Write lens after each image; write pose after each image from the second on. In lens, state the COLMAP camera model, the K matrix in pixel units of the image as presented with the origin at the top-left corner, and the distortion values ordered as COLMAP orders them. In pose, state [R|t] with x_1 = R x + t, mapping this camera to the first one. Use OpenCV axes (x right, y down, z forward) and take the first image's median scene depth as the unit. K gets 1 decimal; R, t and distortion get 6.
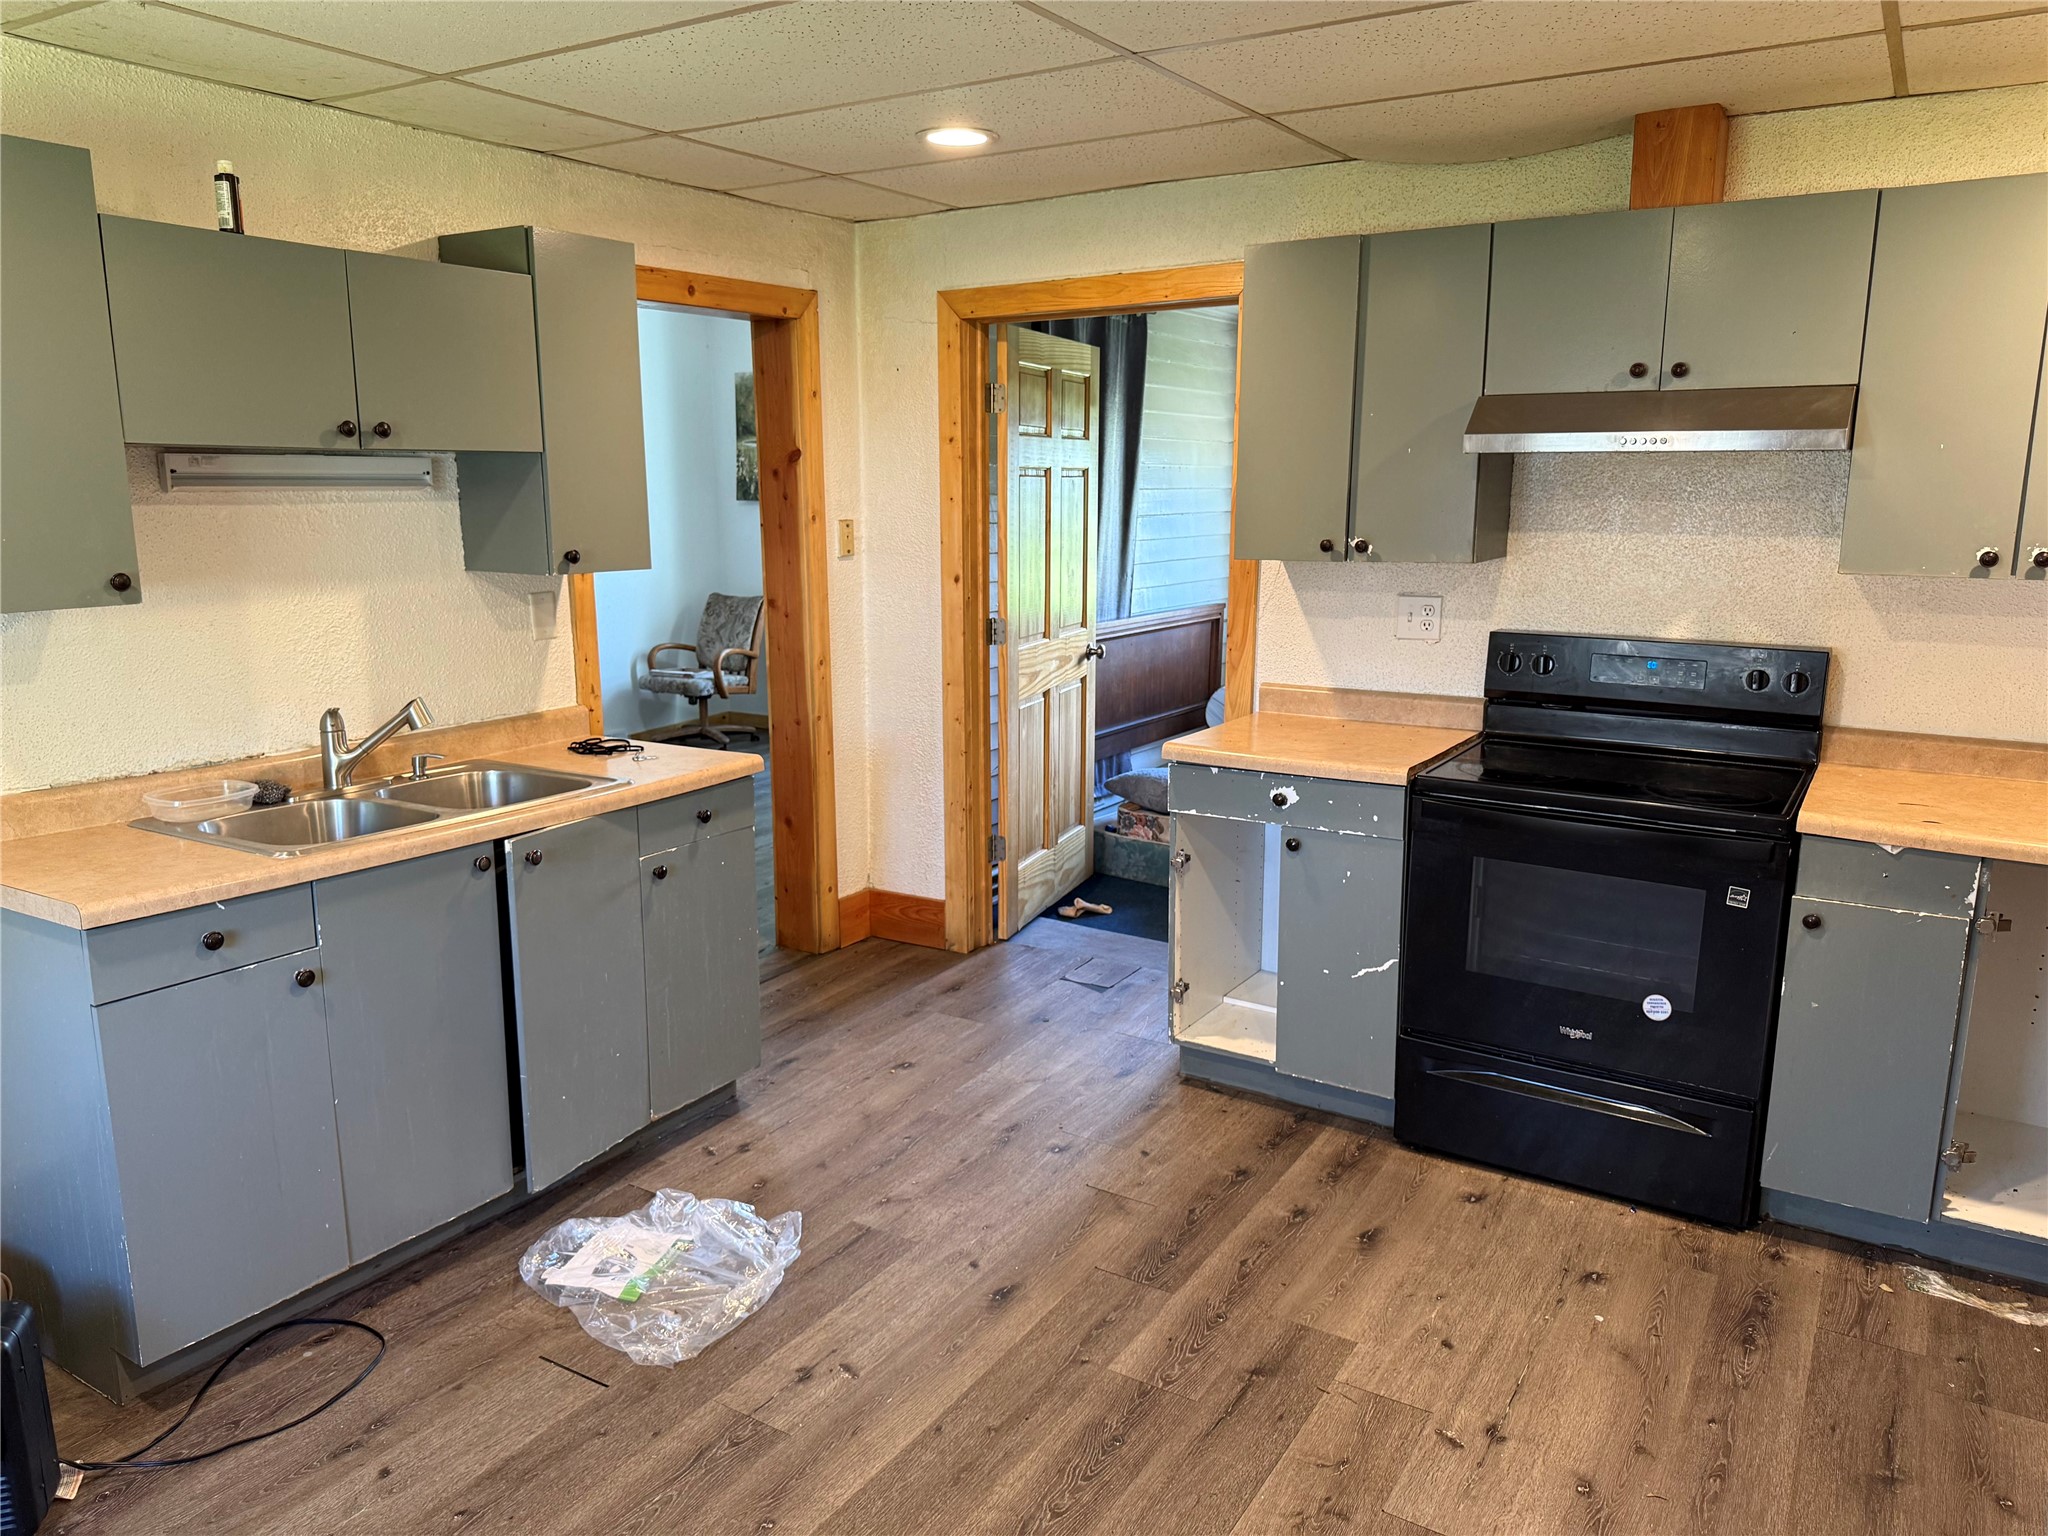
lens RADIAL K [[1451.4, 0, 1024.5], [0, 1451.4, 764.8], [0, 0, 1]] dist [-0.010257, -0.008455]
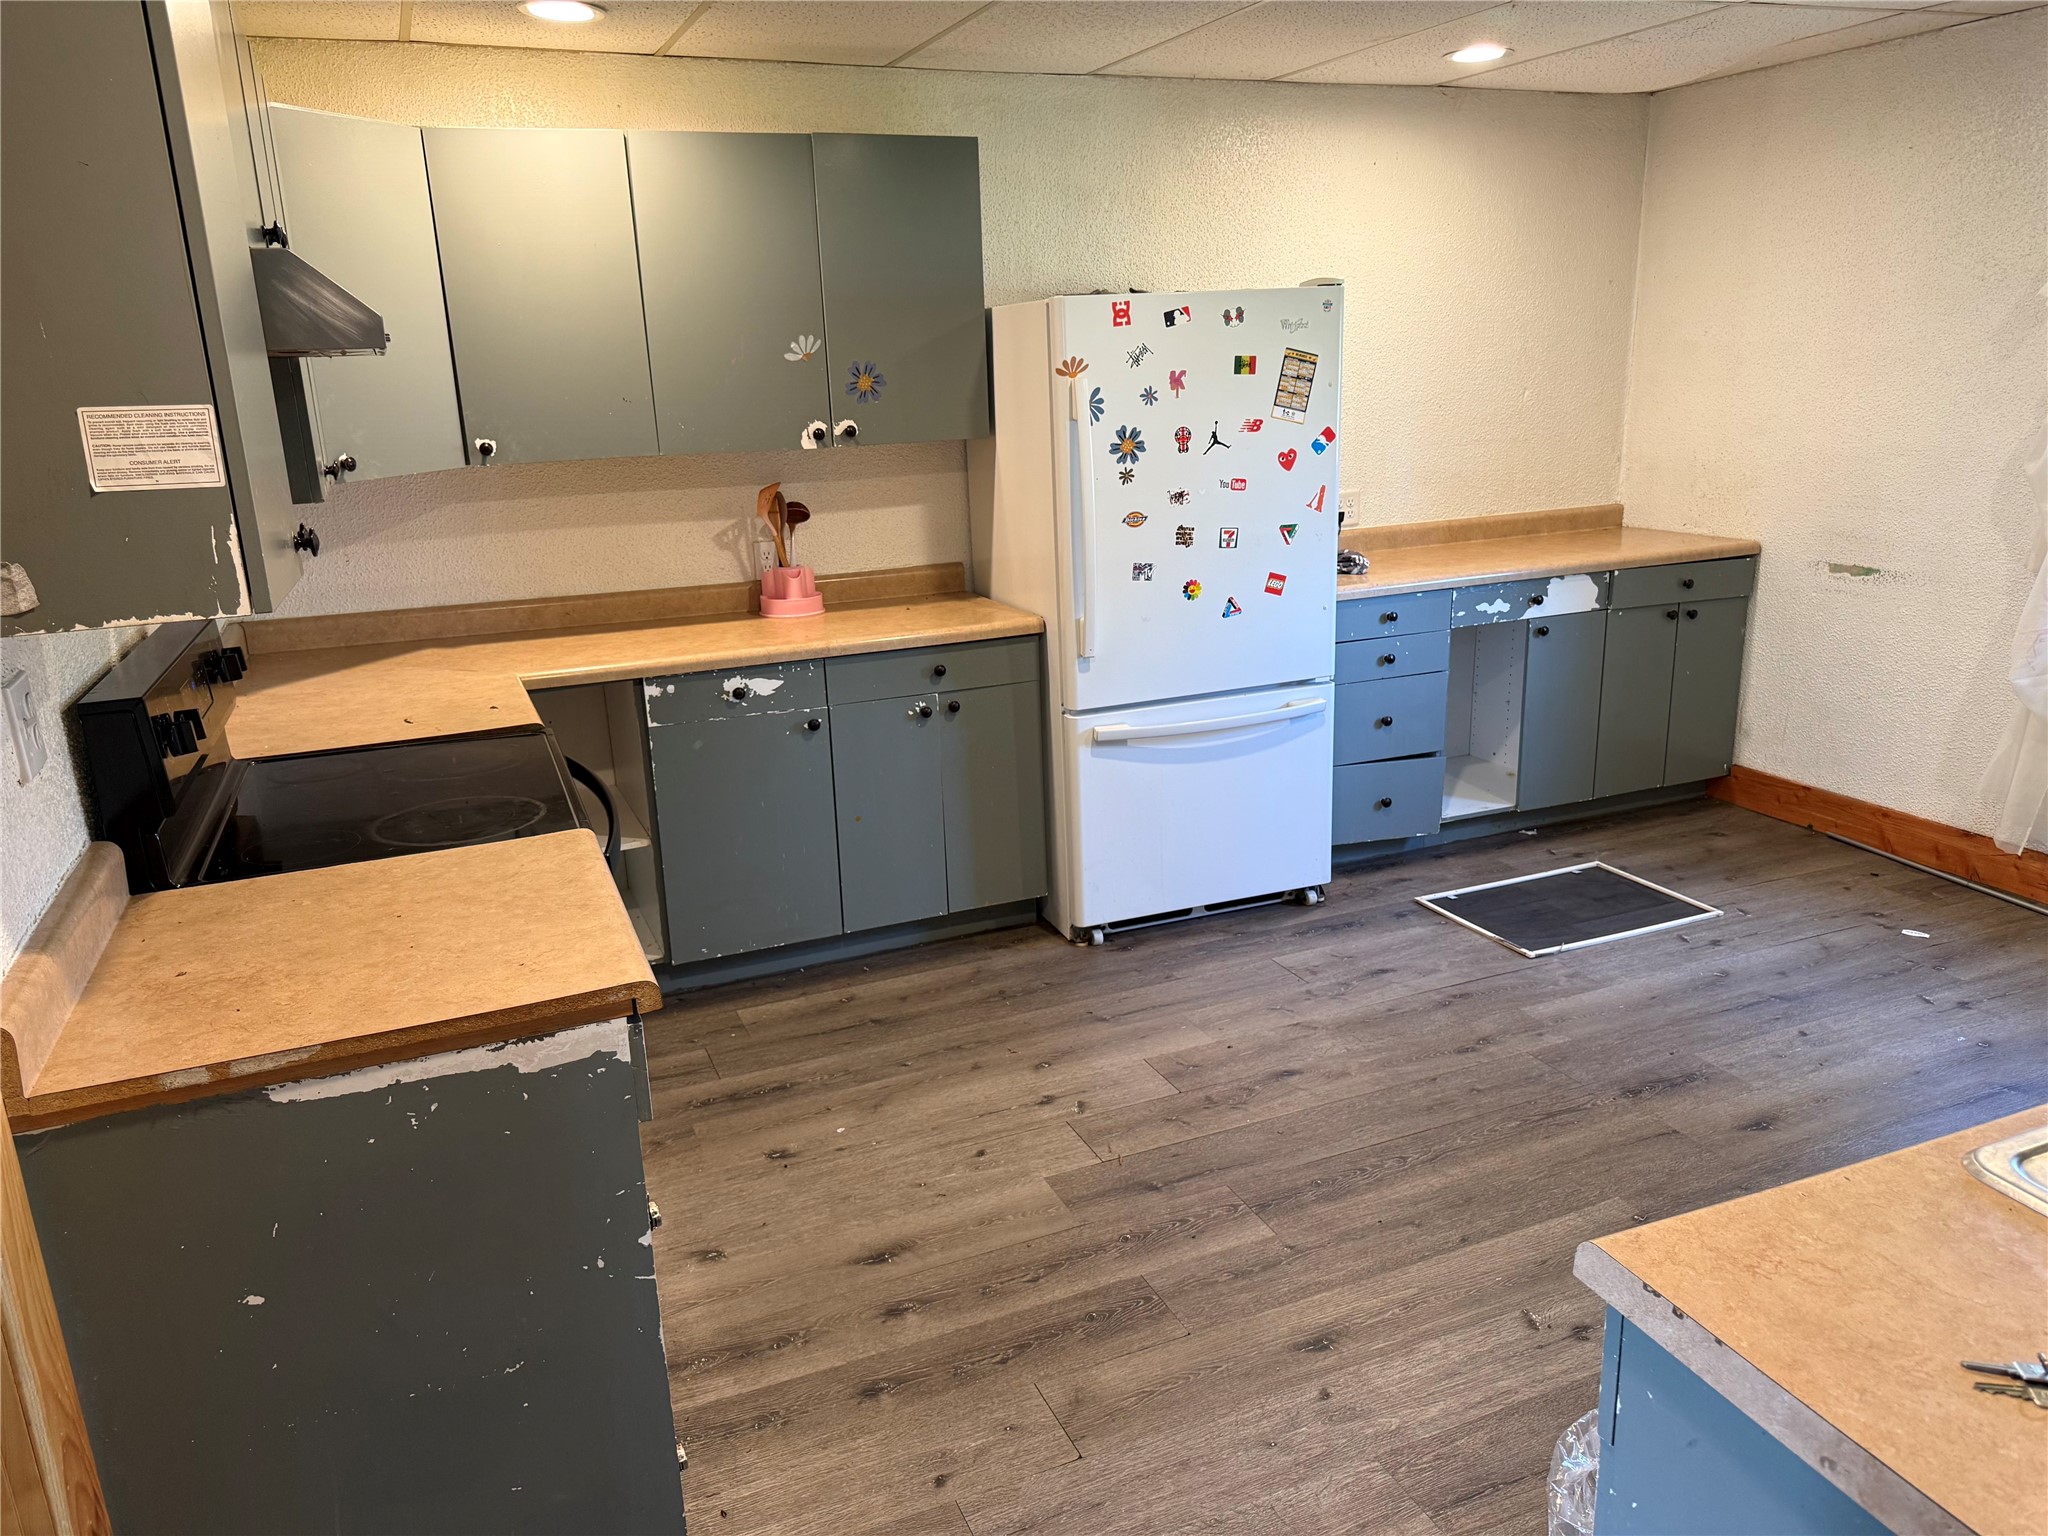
lens RADIAL K [[1451.4, 0, 1021.6], [0, 1451.4, 764.6], [0, 0, 1]] dist [-0.010257, -0.008455]
pose [[-0.813864, -0.122802, 0.567931, -0.333919], [0.159362, 0.892758, 0.421410, -0.335318], [-0.558775, 0.433477, -0.707014, 1.664145]]
